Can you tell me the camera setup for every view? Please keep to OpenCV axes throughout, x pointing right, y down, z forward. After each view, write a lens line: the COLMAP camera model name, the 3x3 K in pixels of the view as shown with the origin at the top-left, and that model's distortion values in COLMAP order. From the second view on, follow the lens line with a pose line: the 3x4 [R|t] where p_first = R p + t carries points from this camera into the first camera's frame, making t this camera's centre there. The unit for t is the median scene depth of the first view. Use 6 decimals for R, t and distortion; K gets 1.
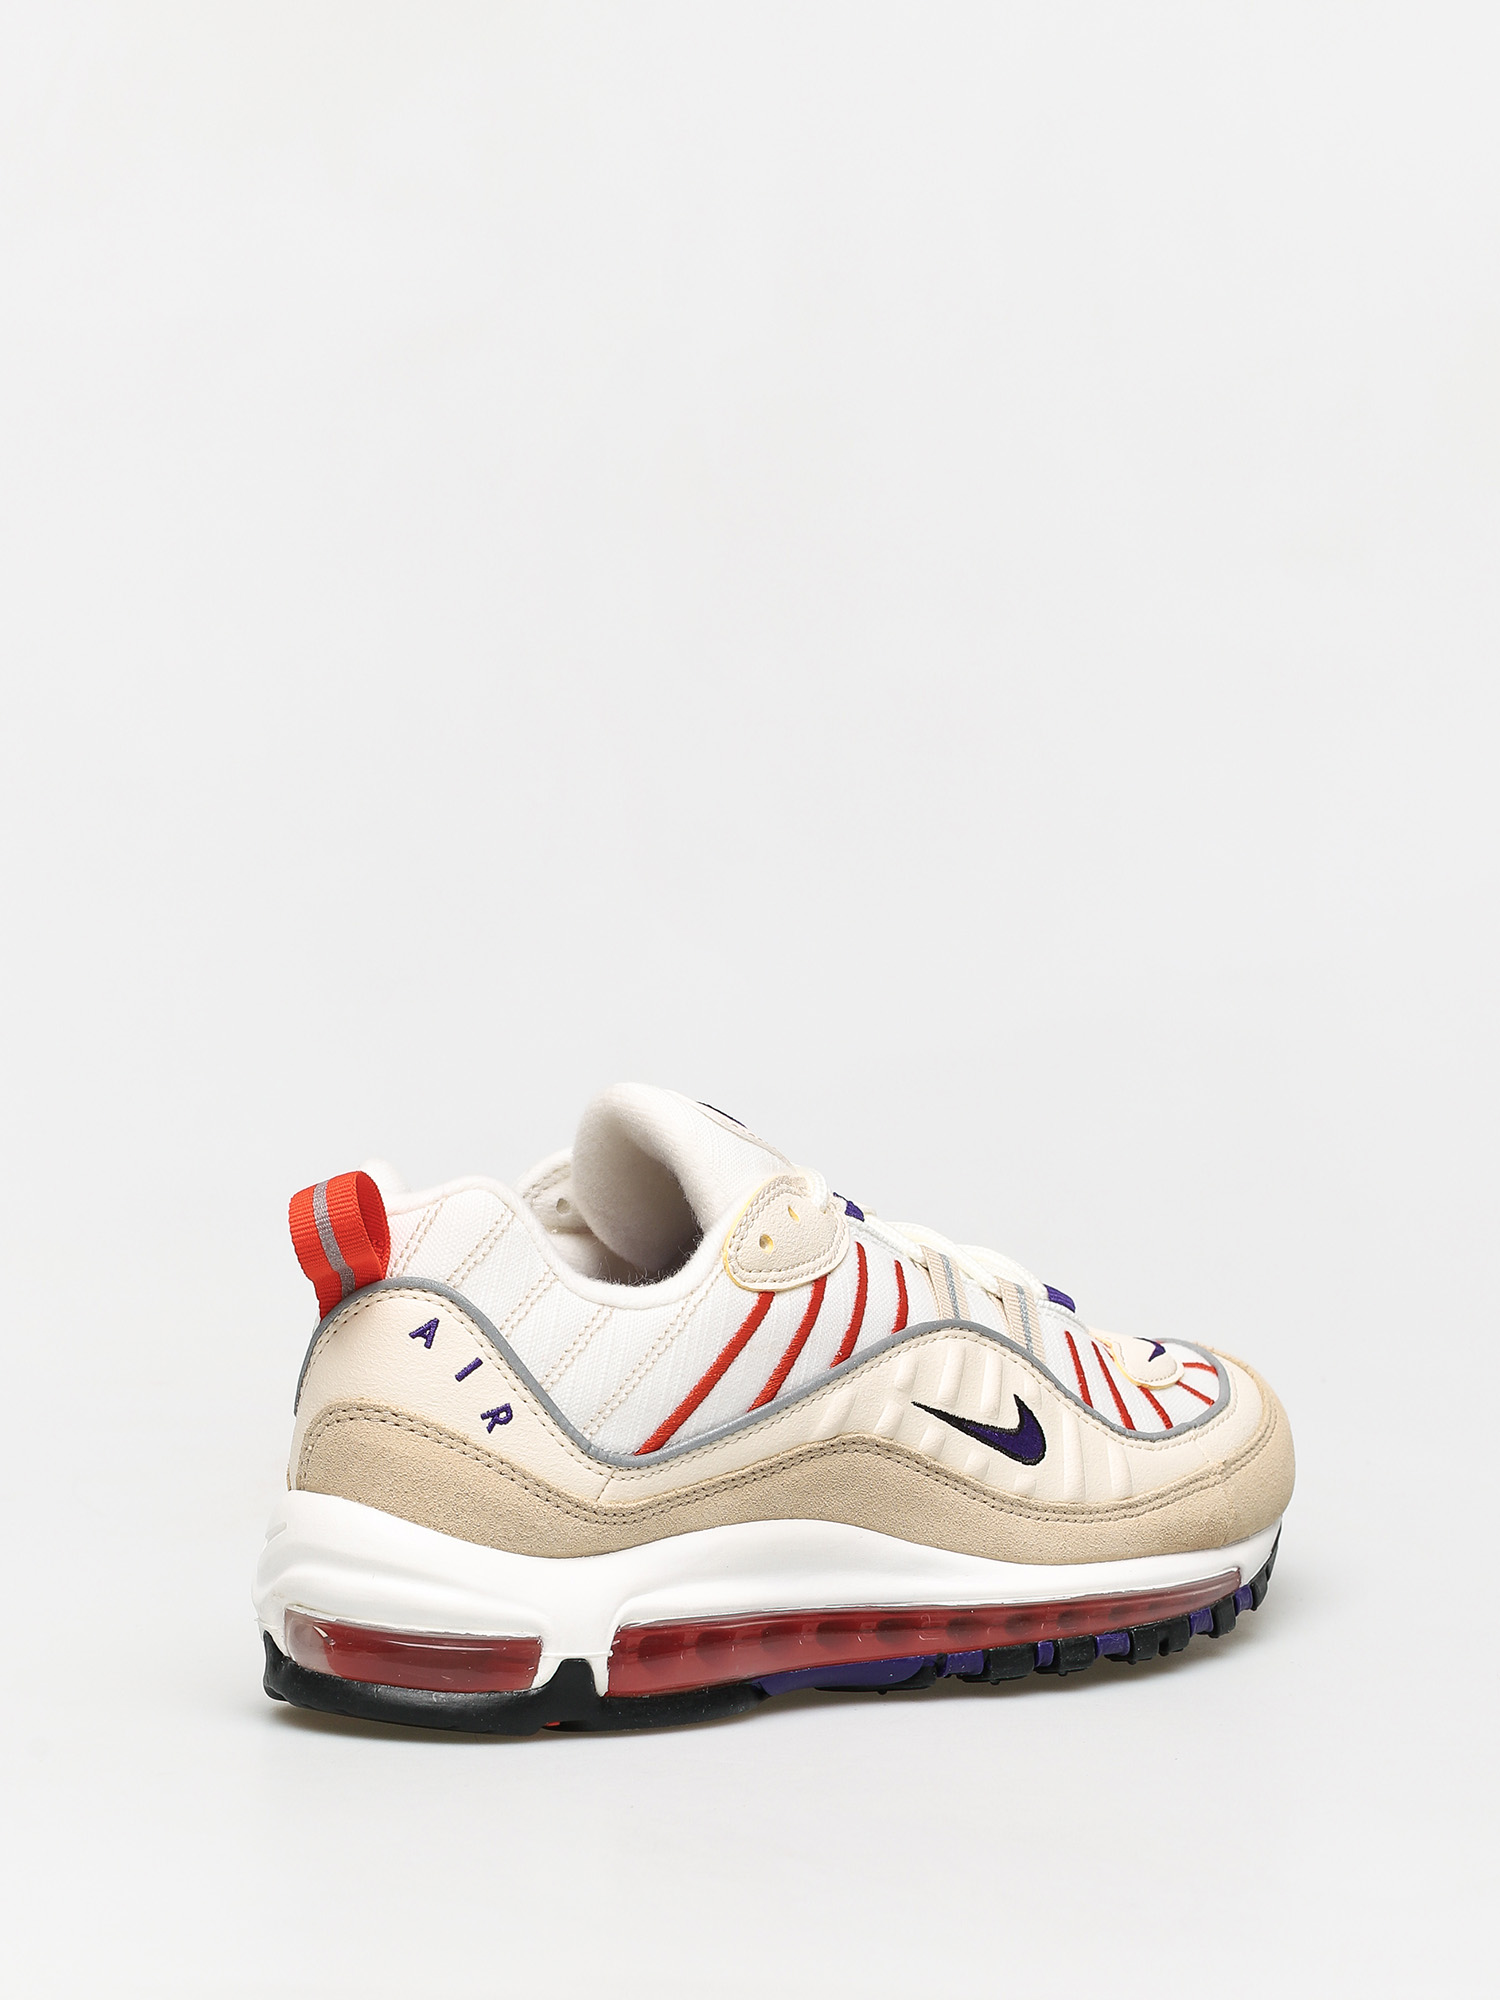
lens RADIAL K [[7348.1, 0, 750.0], [0, 7348.1, 1000.0], [0, 0, 1]] dist [-0.161021, -1.802529]
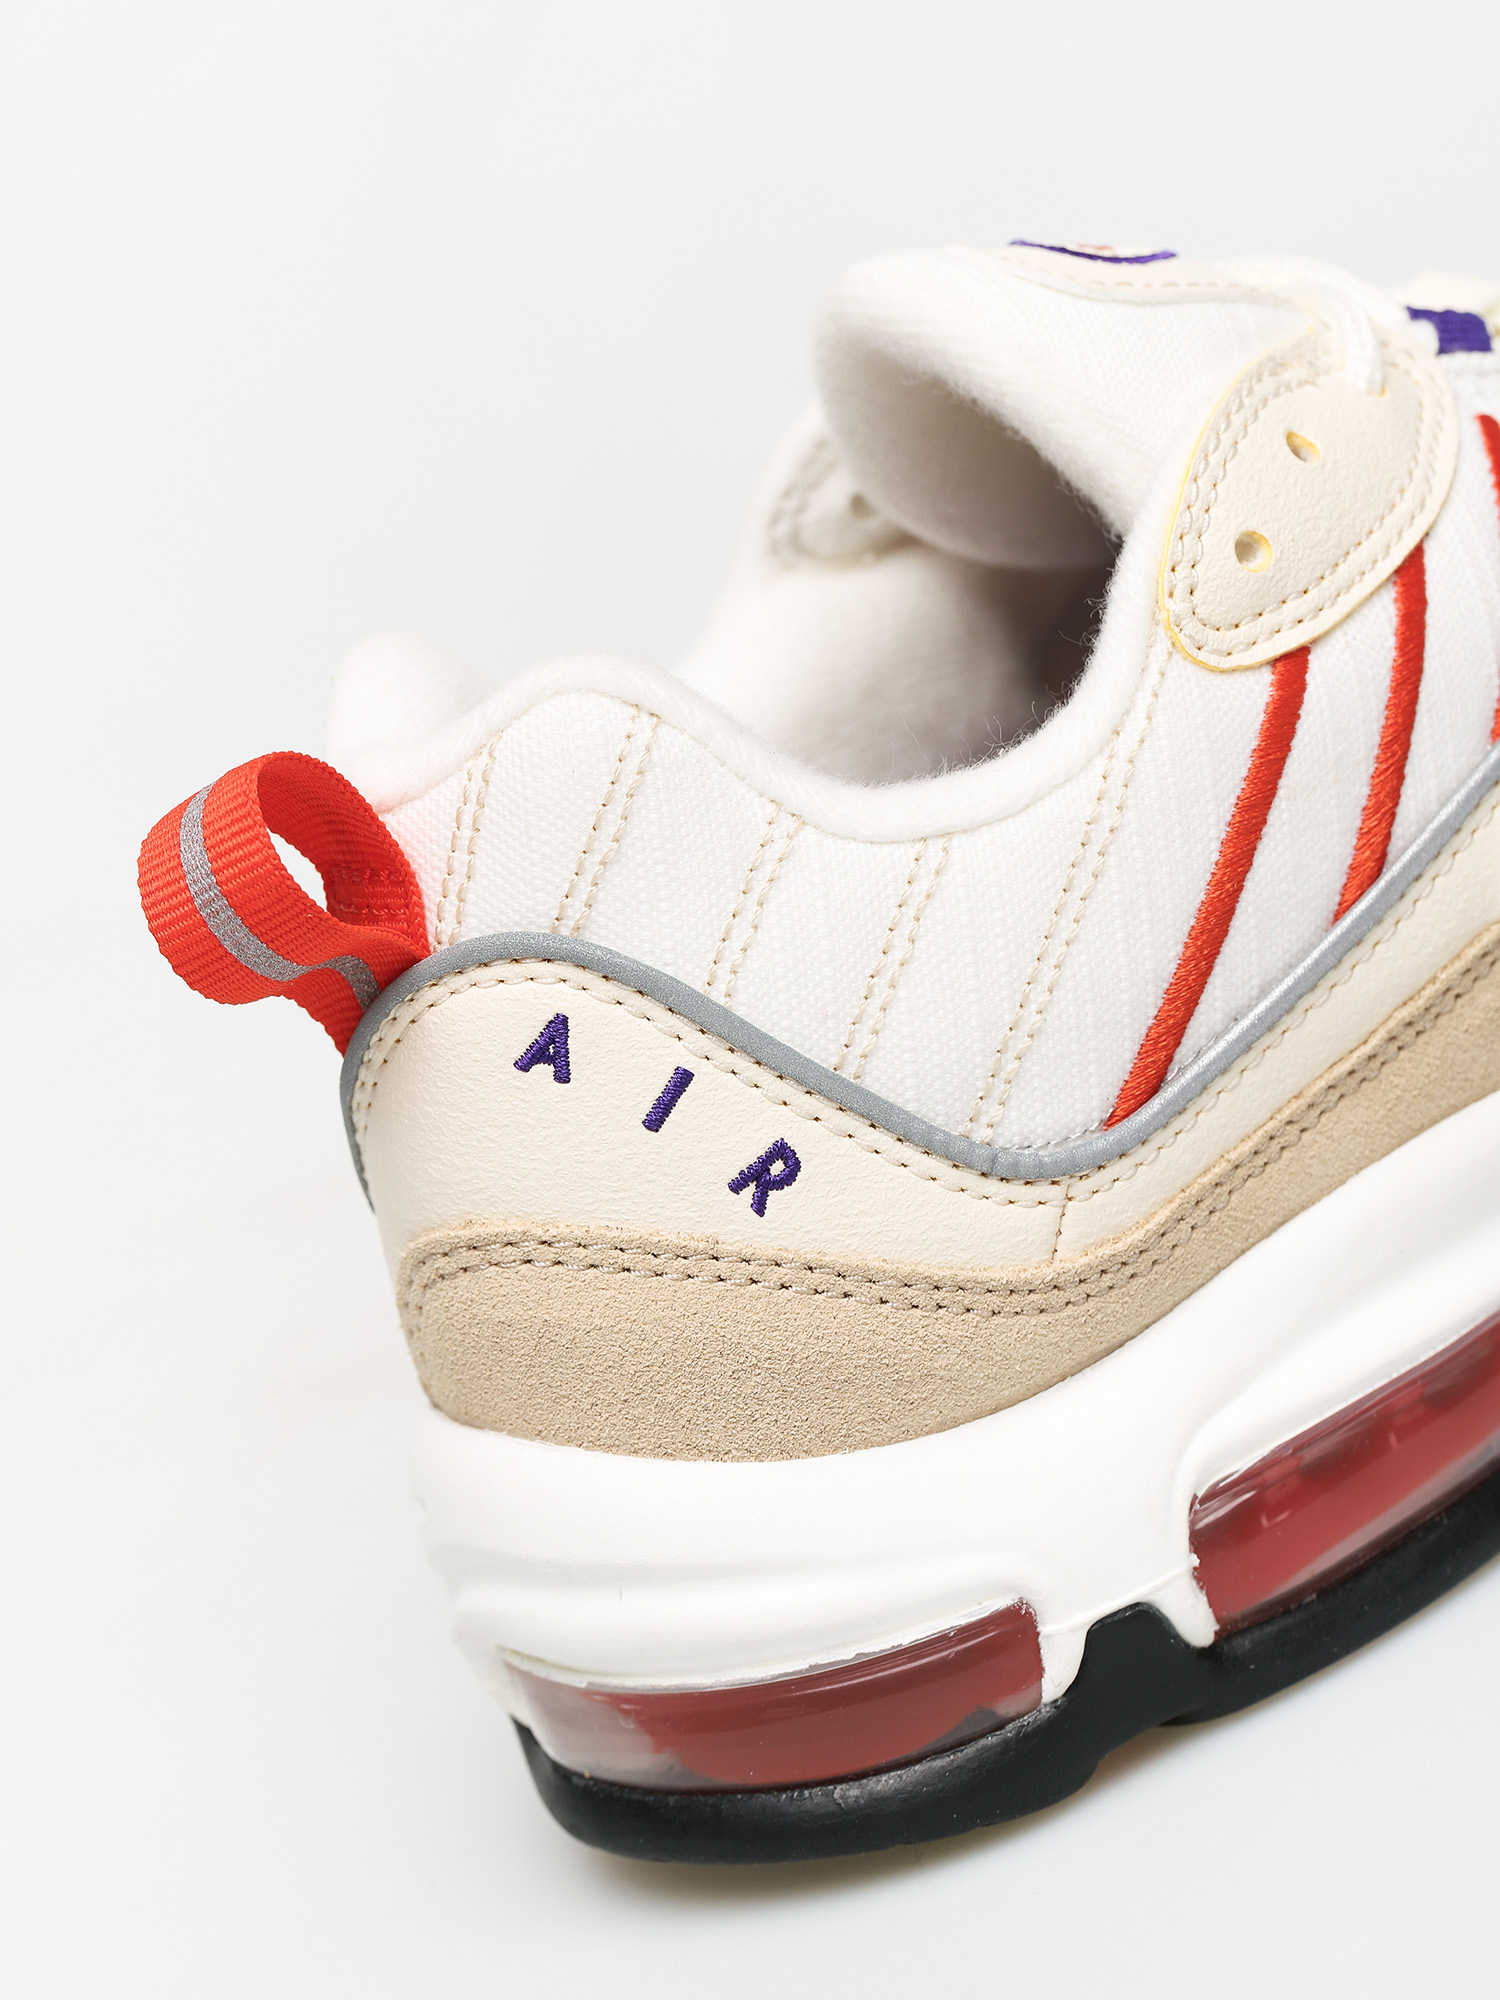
lens RADIAL K [[7348.1, 0, 750.0], [0, 7348.1, 1000.0], [0, 0, 1]] dist [-0.161021, -1.802529]
pose [[0.926938, -0.286428, -0.242374, 0.074131], [0.341081, 0.912419, 0.226174, -0.052552], [0.156365, -0.292319, 0.943451, 0.585012]]
